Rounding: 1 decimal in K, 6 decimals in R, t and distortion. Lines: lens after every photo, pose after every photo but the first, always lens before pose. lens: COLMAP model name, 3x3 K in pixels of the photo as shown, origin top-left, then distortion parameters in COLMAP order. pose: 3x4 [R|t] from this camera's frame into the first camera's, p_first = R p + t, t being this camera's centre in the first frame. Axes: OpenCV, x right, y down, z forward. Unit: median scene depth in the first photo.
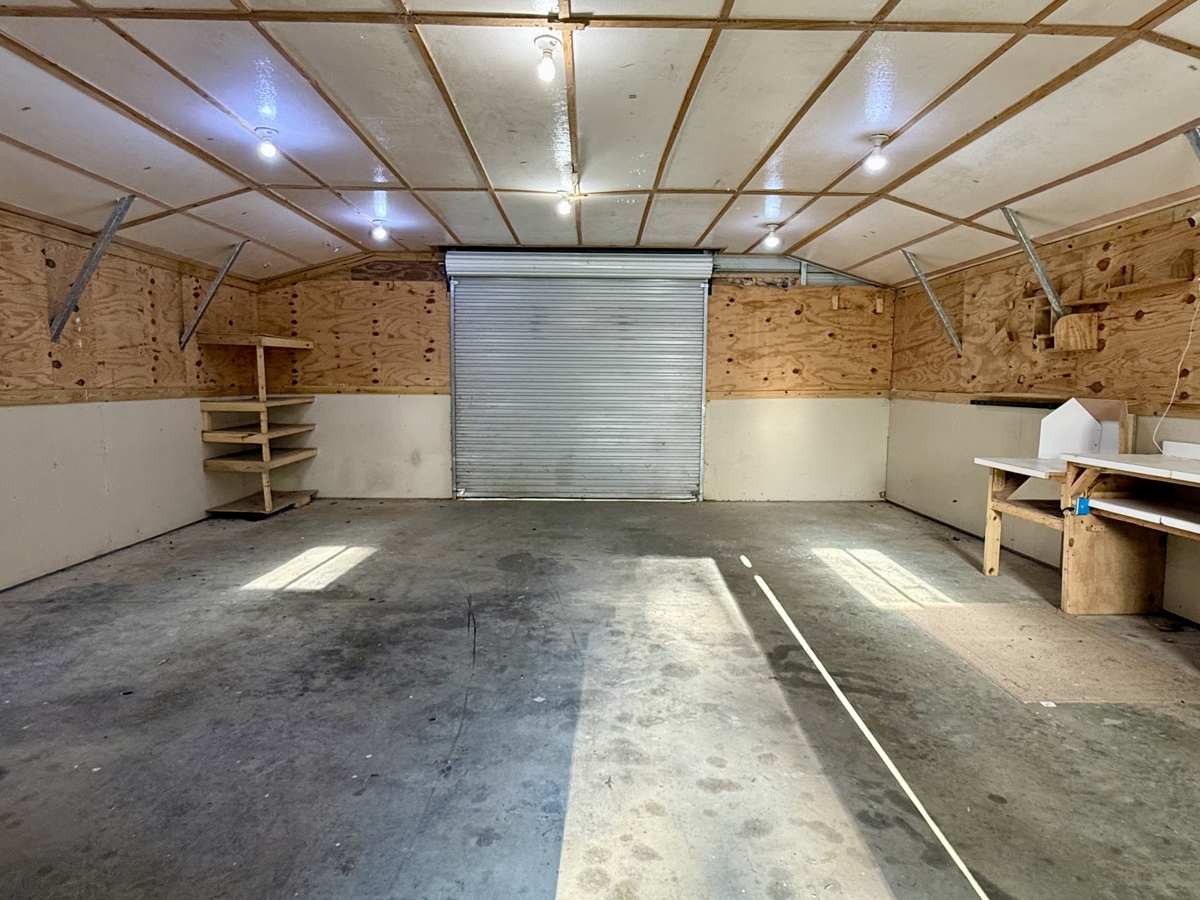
lens RADIAL K [[694.6, 0, 593.8], [0, 694.6, 450.2], [0, 0, 1]] dist [-0.001812, -0.000567]
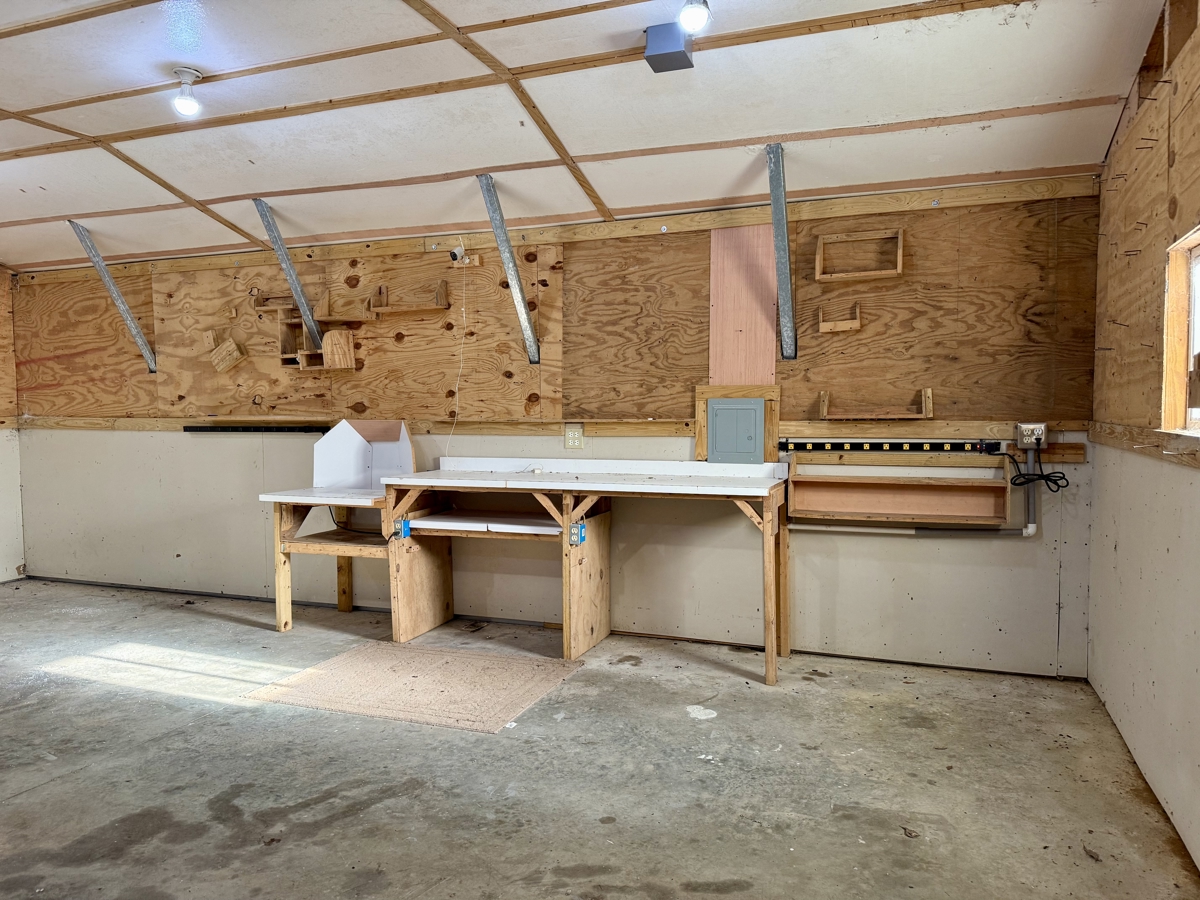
lens RADIAL K [[847.4, 0, 603.3], [0, 847.4, 453.2], [0, 0, 1]] dist [0.056194, -0.066759]
pose [[0.368626, -0.063845, 0.927383, -0.272947], [0.101562, 0.994433, 0.028091, -0.028313], [-0.924013, 0.083831, 0.373057, 0.265240]]
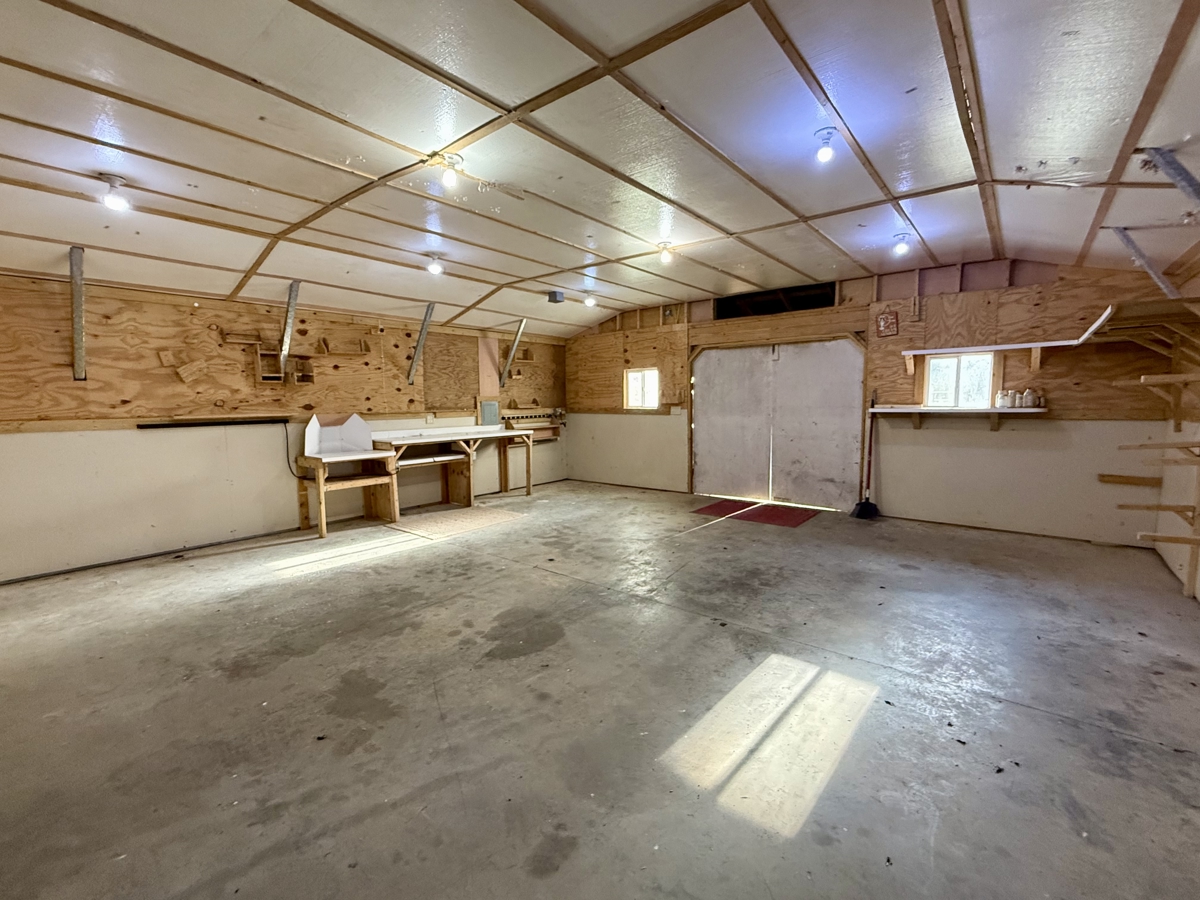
lens RADIAL K [[531.0, 0, 605.9], [0, 531.0, 450.2], [0, 0, 1]] dist [-0.001127, 0.001118]
pose [[-0.781122, -0.062624, 0.621231, -0.649768], [0.064400, 0.981570, 0.179923, -0.183574], [-0.621049, 0.180549, -0.762693, 1.647577]]
